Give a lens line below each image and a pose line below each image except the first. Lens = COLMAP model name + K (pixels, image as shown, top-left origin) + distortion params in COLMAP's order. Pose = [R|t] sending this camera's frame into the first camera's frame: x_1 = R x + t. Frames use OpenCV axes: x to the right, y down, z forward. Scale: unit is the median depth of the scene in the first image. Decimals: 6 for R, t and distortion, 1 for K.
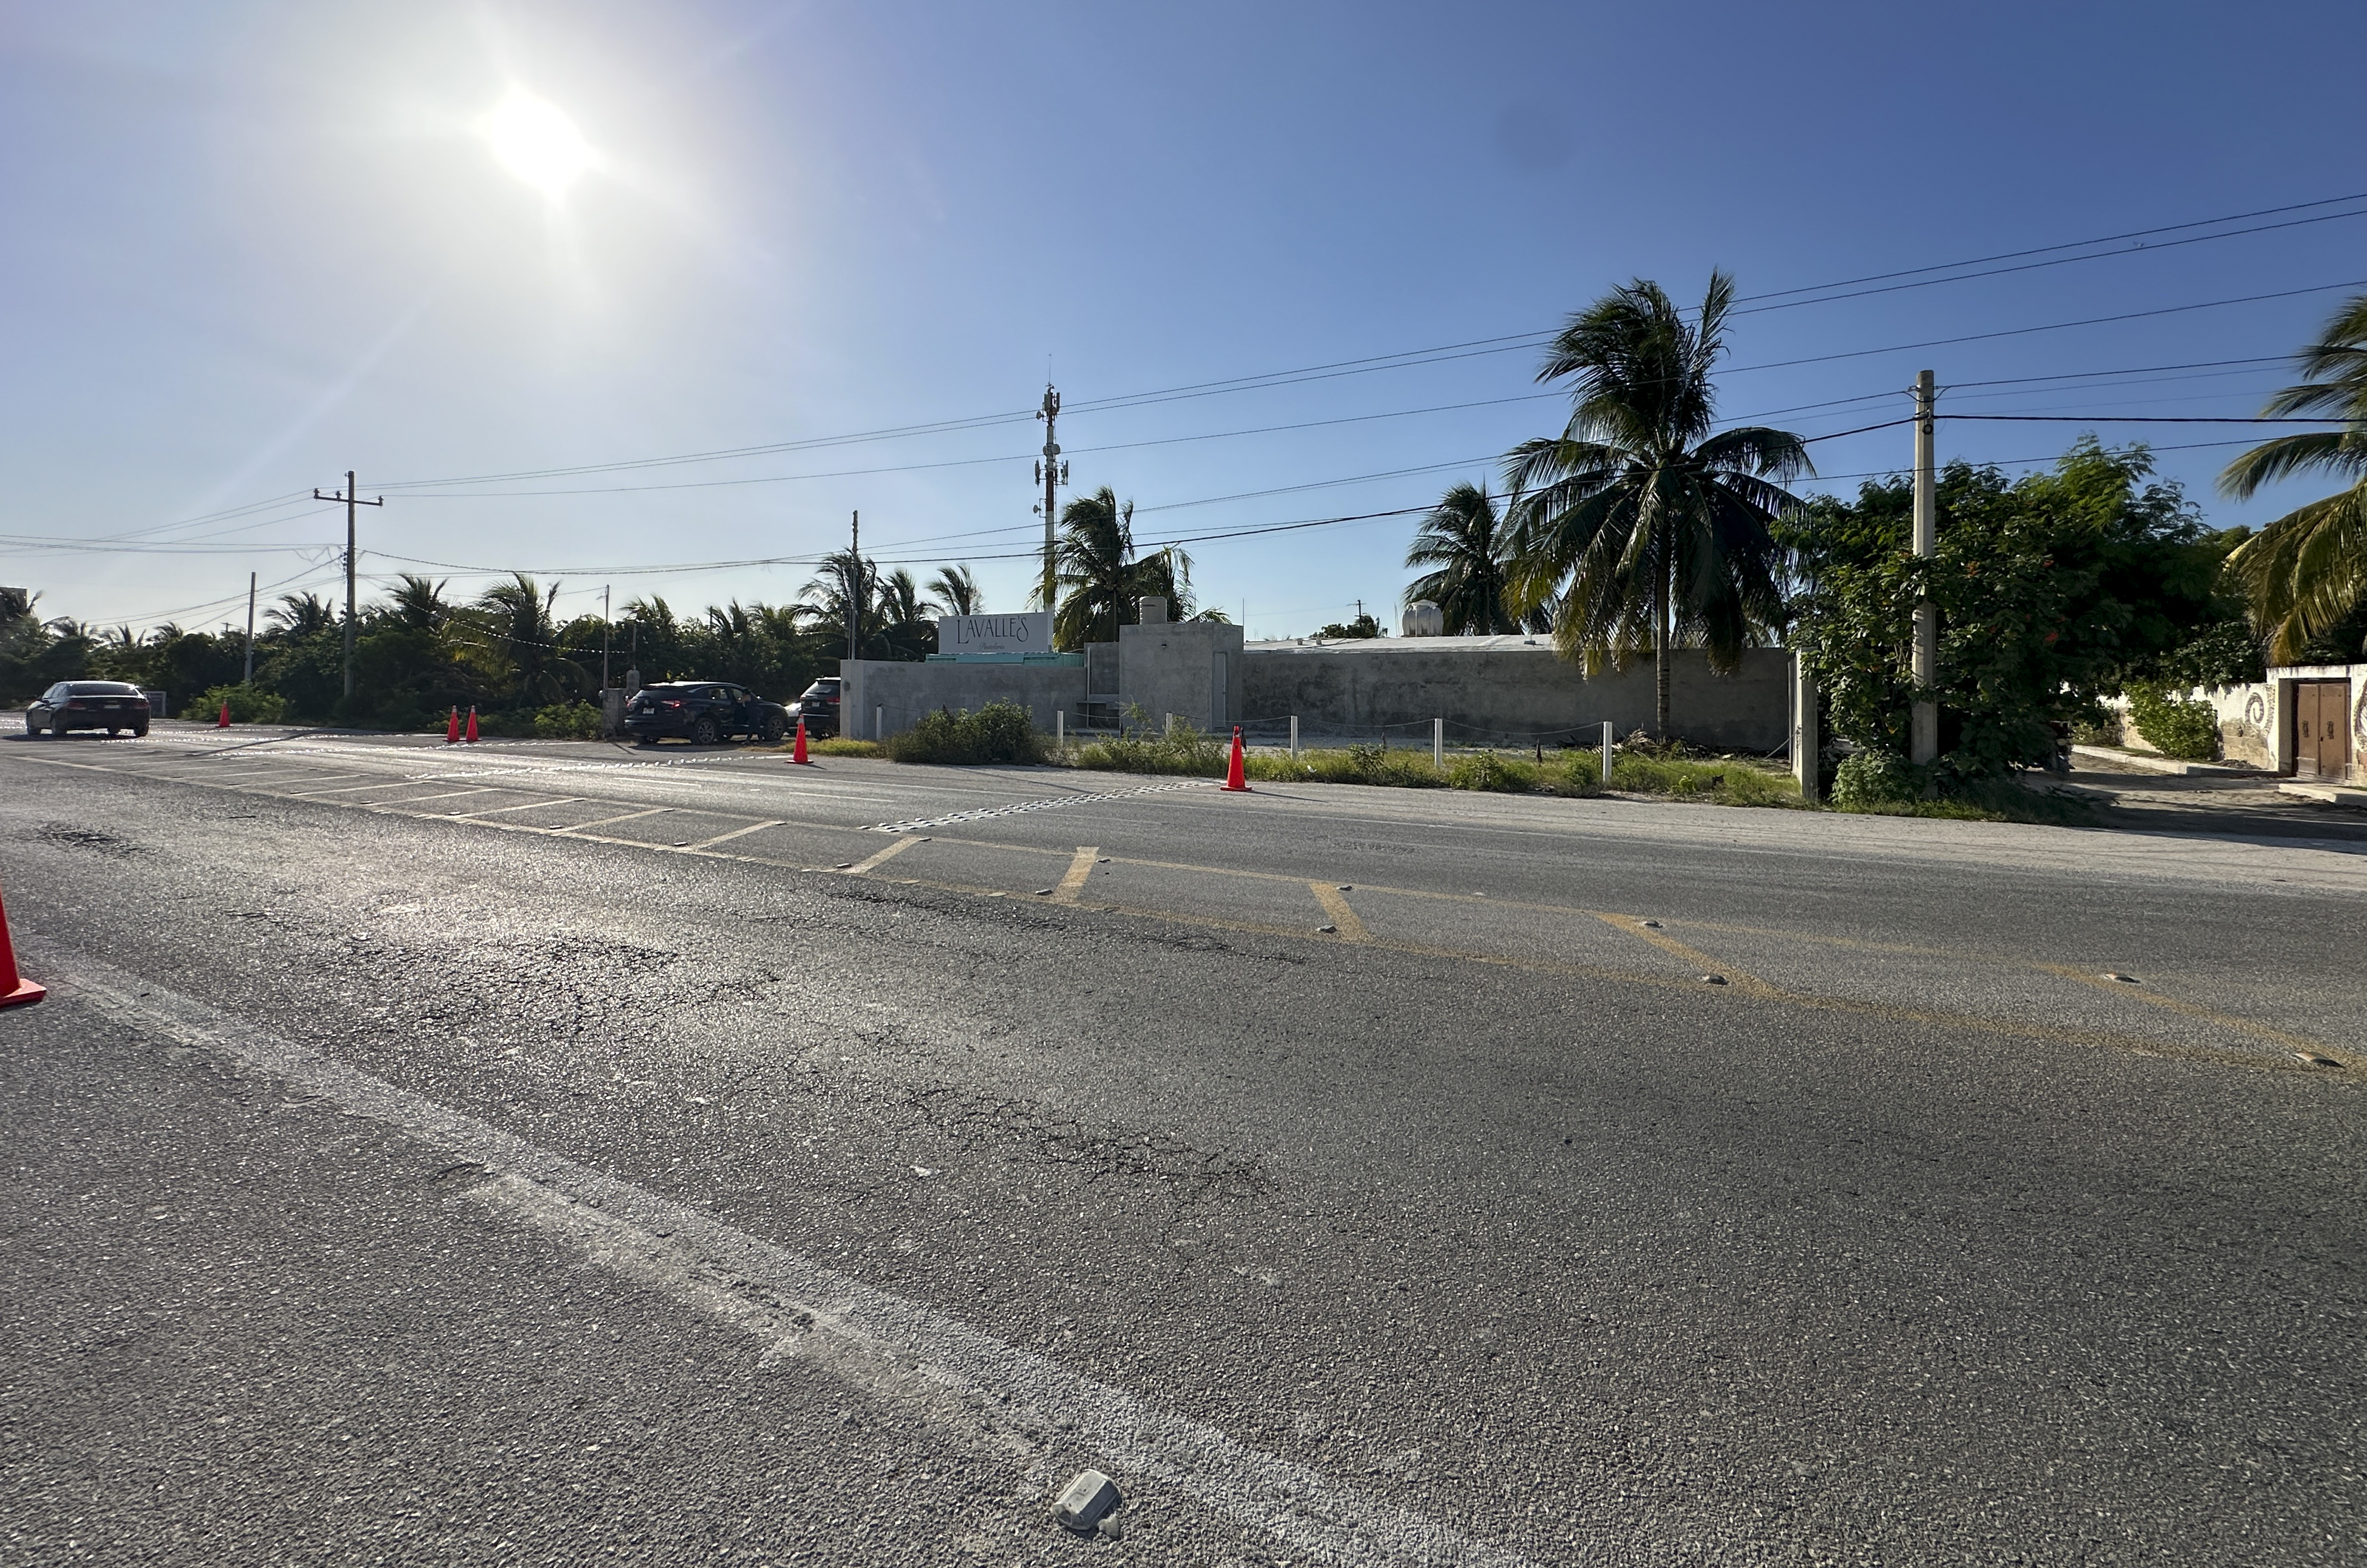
lens RADIAL K [[1001.8, 0, 1174.2], [0, 1001.8, 660.4], [0, 0, 1]] dist [-0.002046, 0.000083]
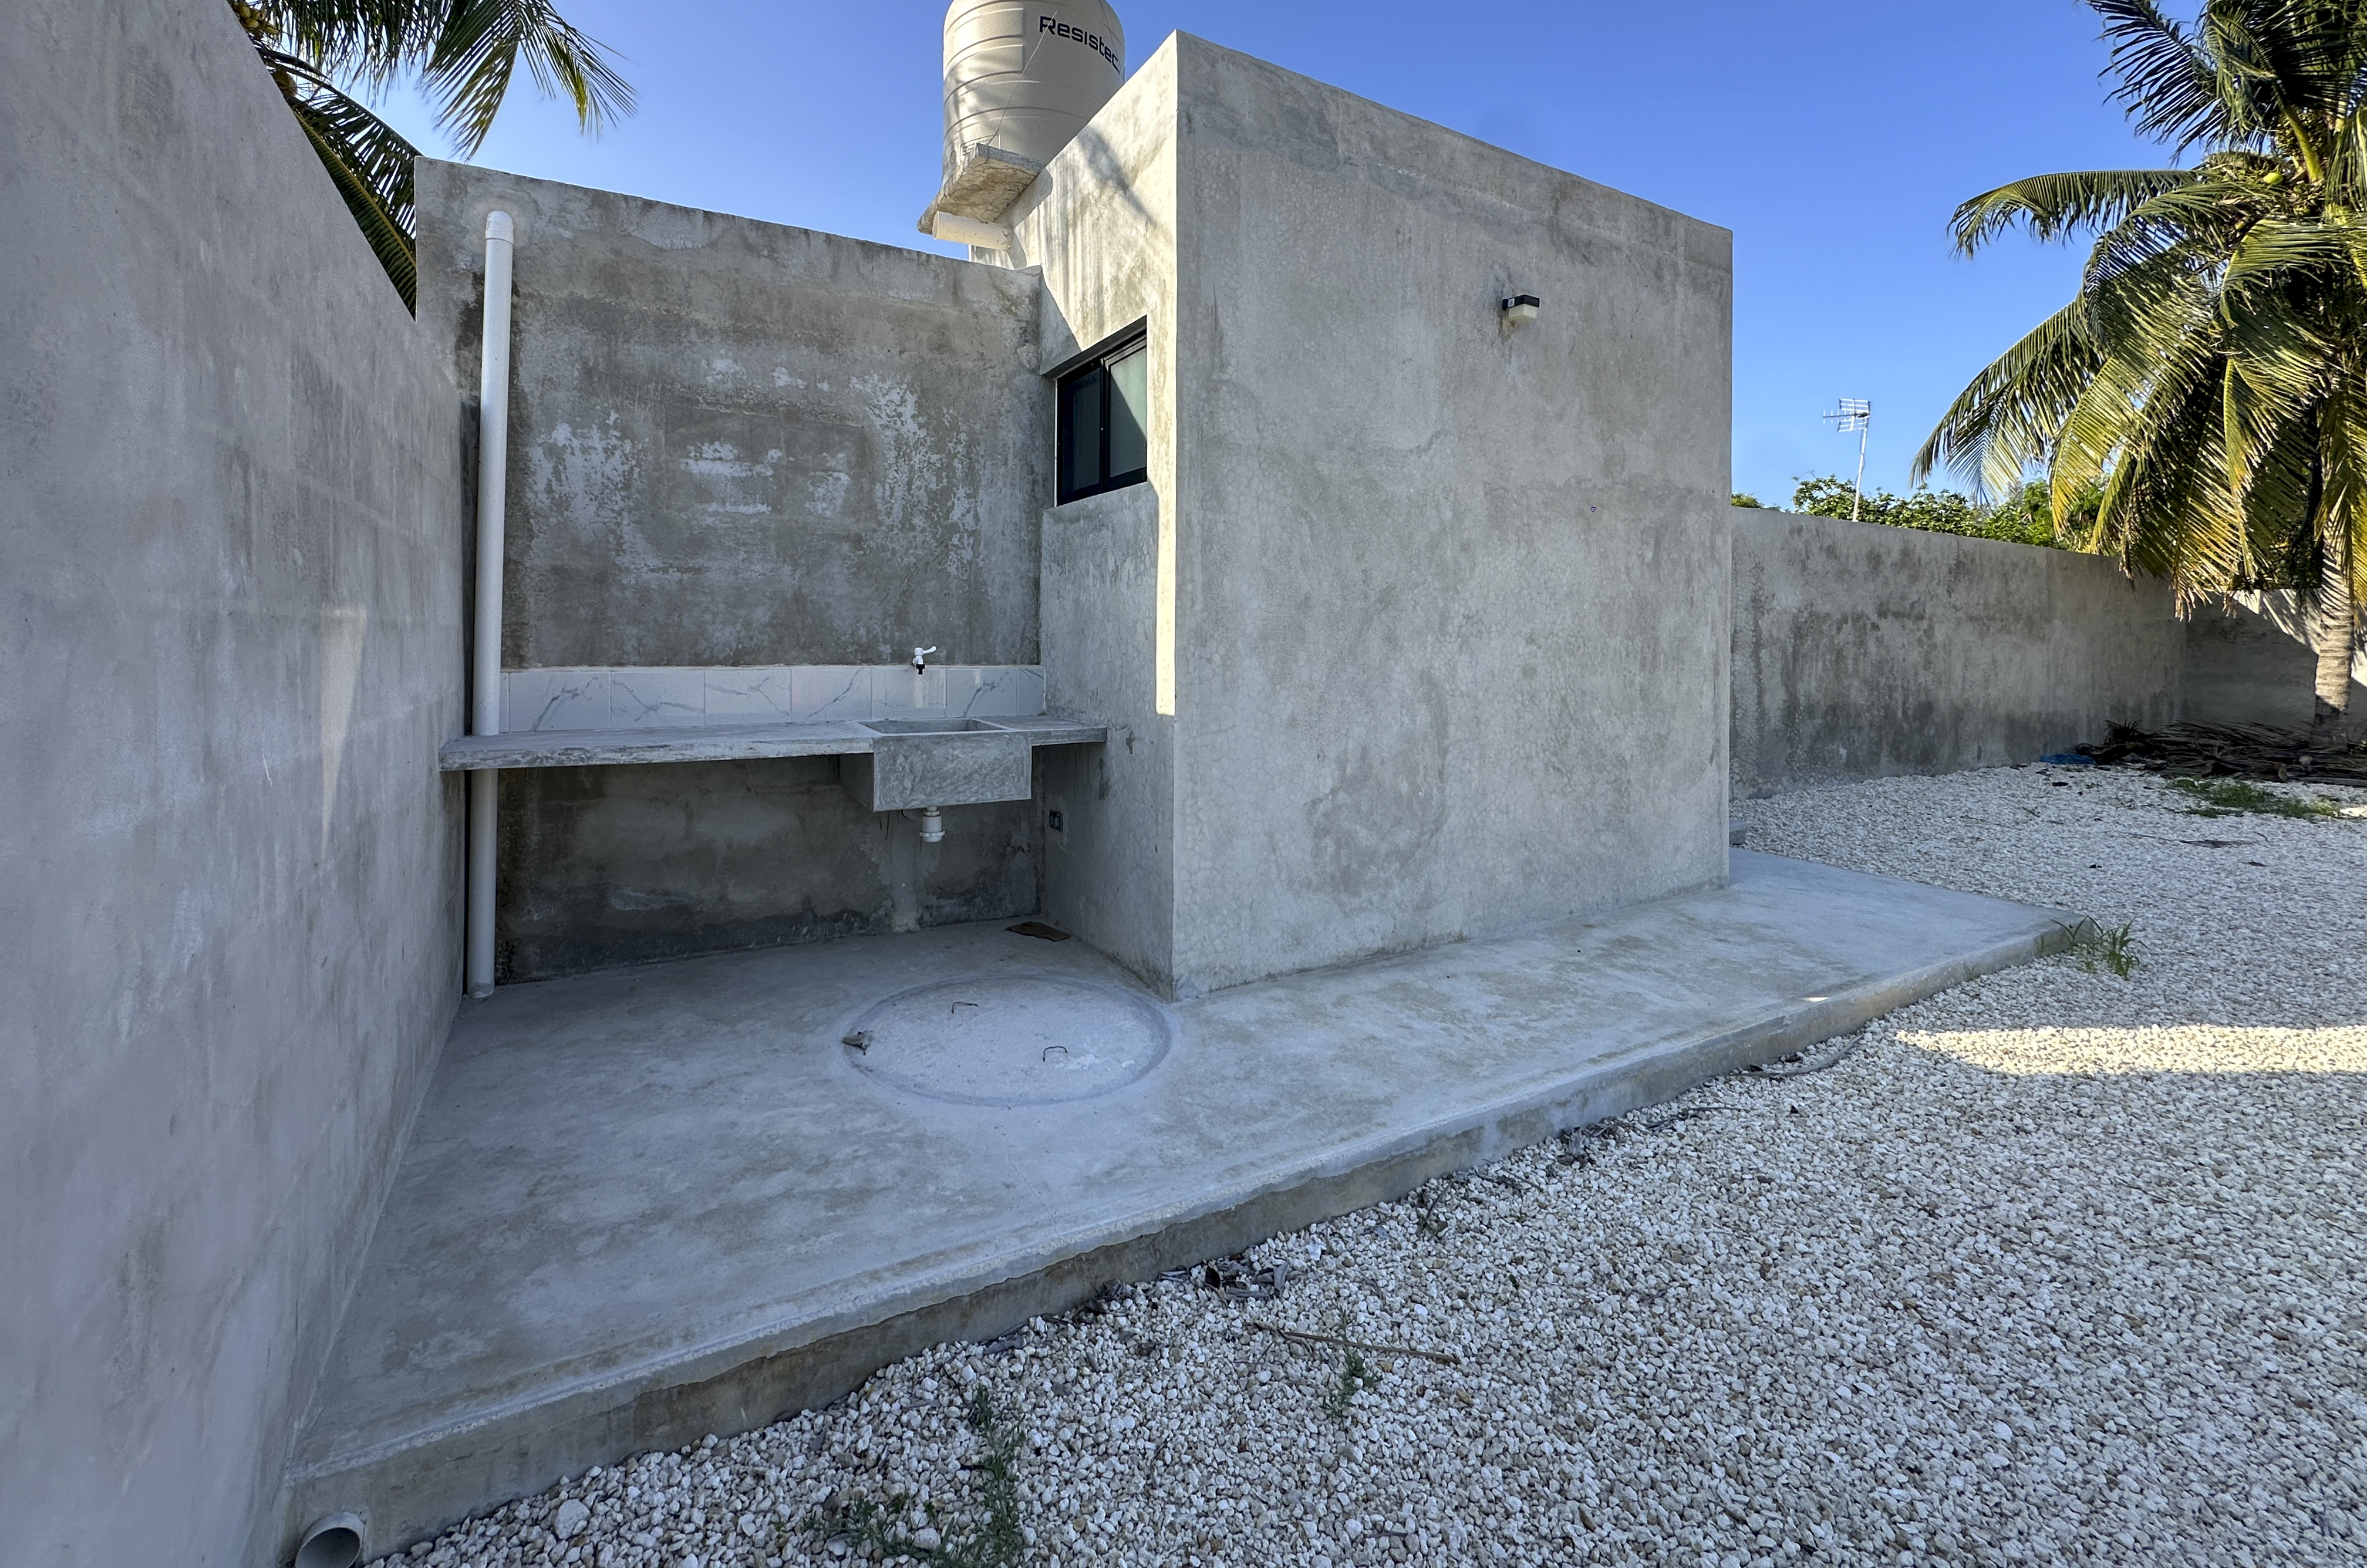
lens RADIAL K [[952.6, 0, 1135.9], [0, 952.6, 649.9], [0, 0, 1]] dist [-0.004464, 0.000628]
pose [[0.495965, -0.009492, 0.868290, -0.137776], [-0.026970, 0.999289, 0.026329, 0.027486], [-0.867923, -0.036476, 0.495357, 0.899071]]
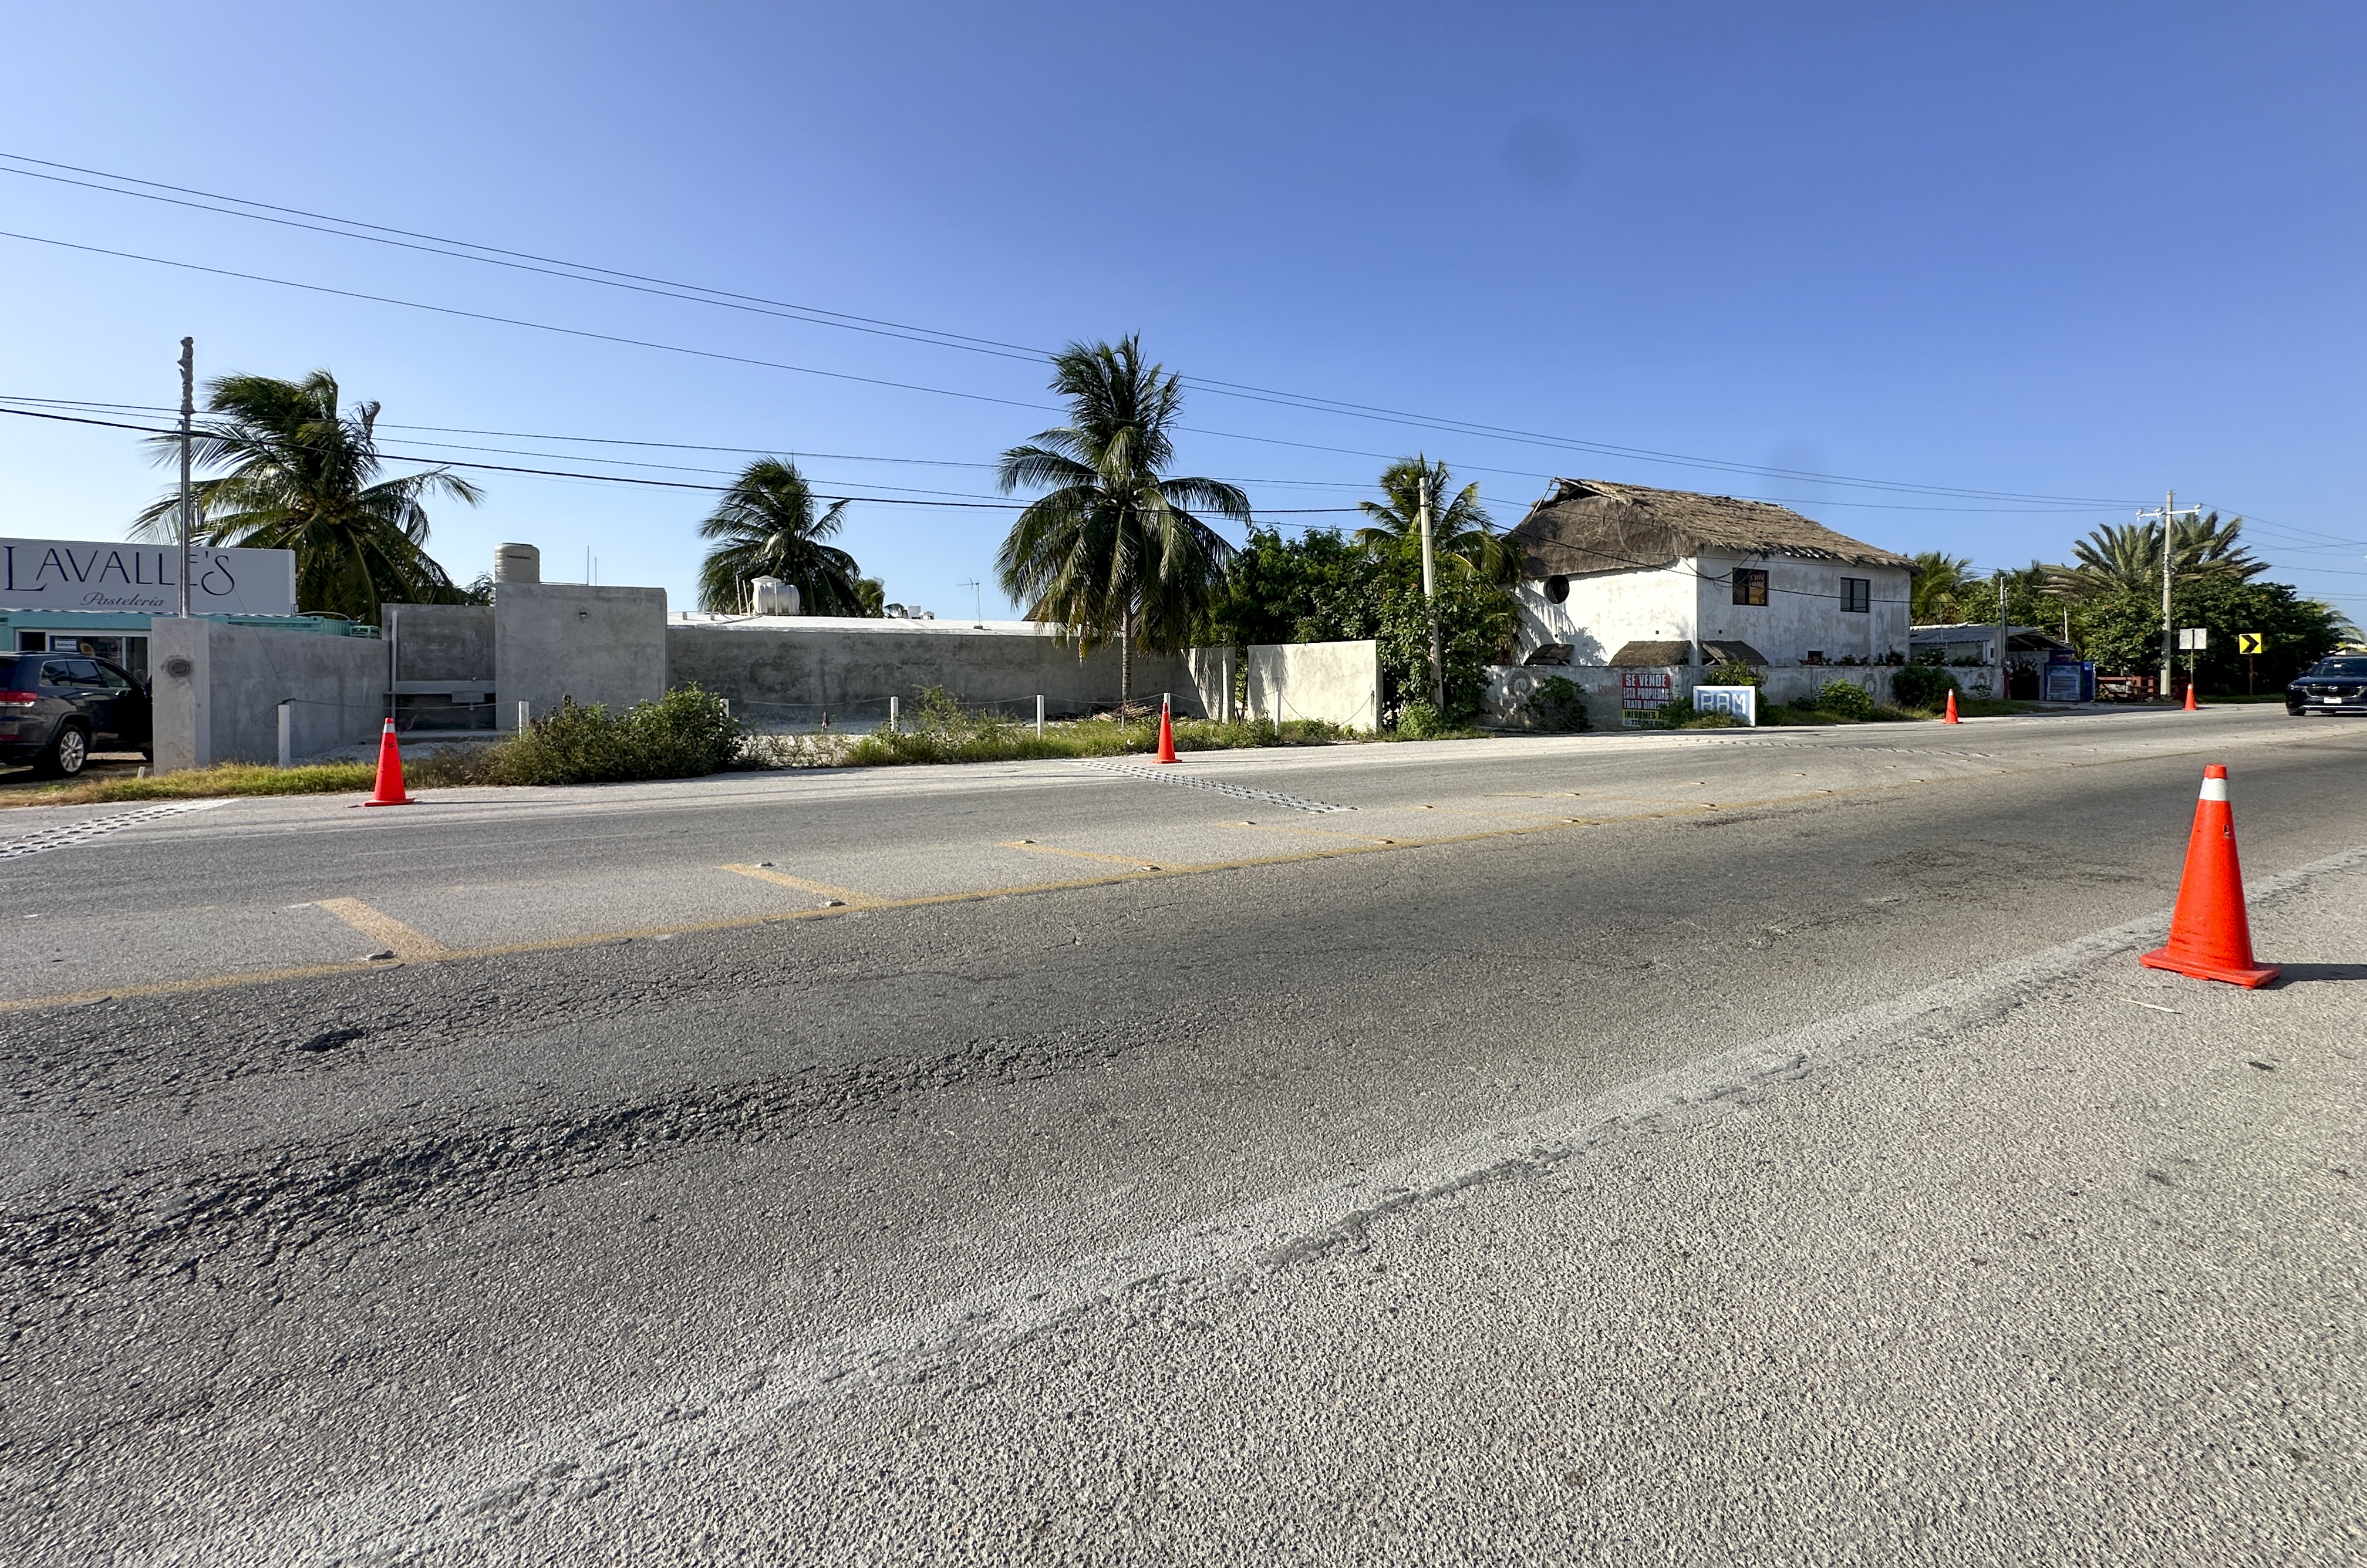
lens RADIAL K [[952.6, 0, 1174.0], [0, 952.6, 674.1], [0, 0, 1]] dist [-0.004464, 0.000628]
pose [[0.514391, -0.006881, 0.857528, -0.366173], [-0.017345, 0.999680, 0.018426, 0.008080], [-0.857380, -0.024352, 0.514107, 0.220335]]
